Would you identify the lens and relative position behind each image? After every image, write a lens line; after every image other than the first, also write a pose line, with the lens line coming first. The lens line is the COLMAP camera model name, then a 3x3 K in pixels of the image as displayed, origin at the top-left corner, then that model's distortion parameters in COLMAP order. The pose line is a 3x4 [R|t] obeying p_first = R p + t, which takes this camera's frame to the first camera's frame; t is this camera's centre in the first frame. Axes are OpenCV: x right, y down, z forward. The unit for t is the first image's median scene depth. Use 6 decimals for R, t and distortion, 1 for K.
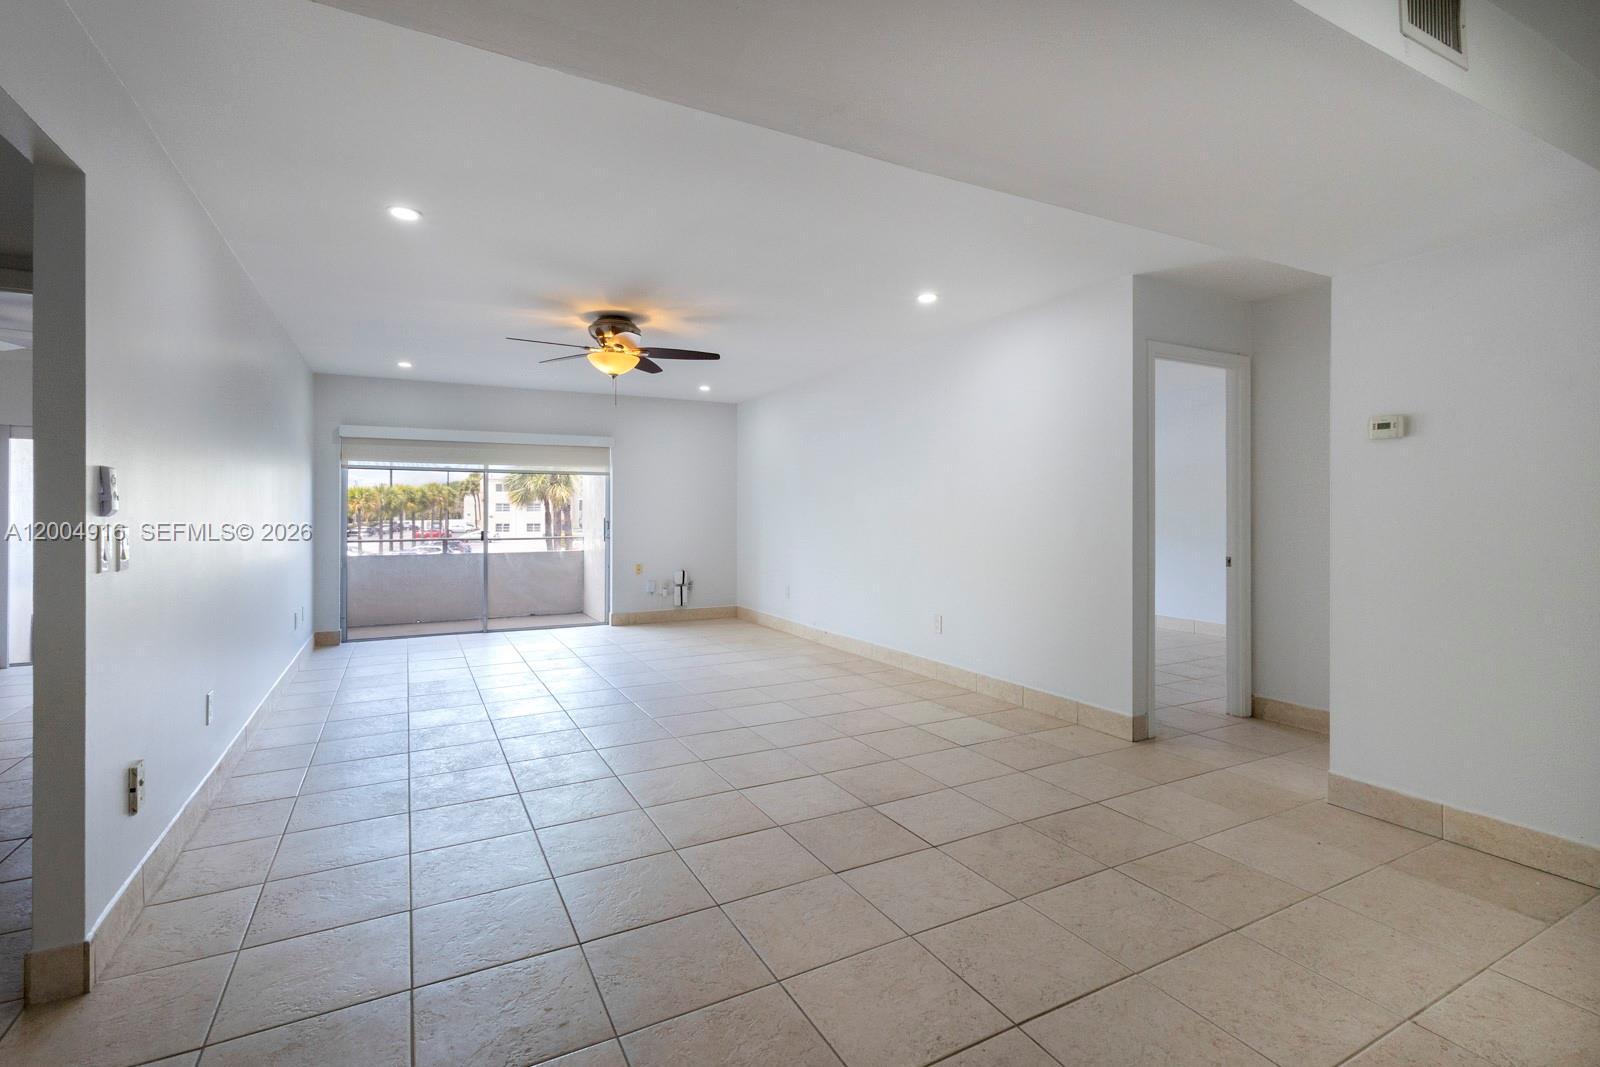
lens RADIAL K [[807.5, 0, 849.1], [0, 807.5, 506.5], [0, 0, 1]] dist [-0.001732, 0.003342]
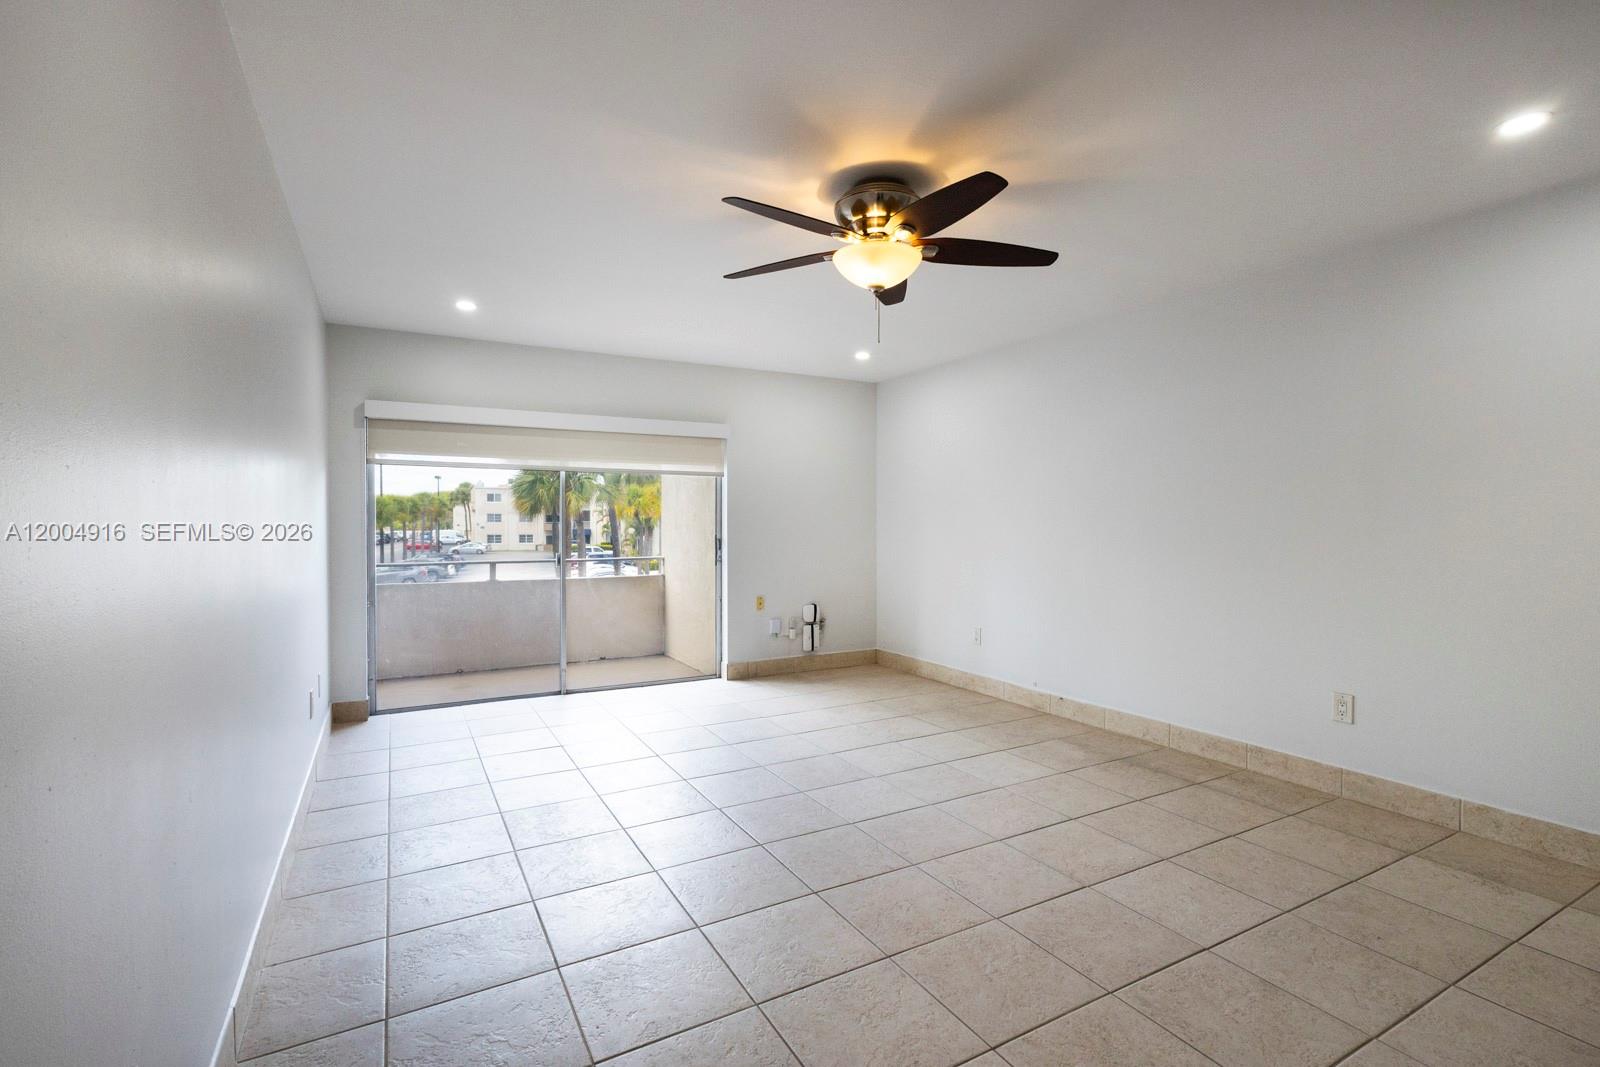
lens RADIAL K [[807.5, 0, 836.9], [0, 807.5, 529.4], [0, 0, 1]] dist [-0.001732, 0.003342]
pose [[0.999998, -0.000171, 0.001849, -0.187532], [0.000142, 0.999877, 0.015714, -0.001588], [-0.001851, -0.015713, 0.999875, 0.252830]]
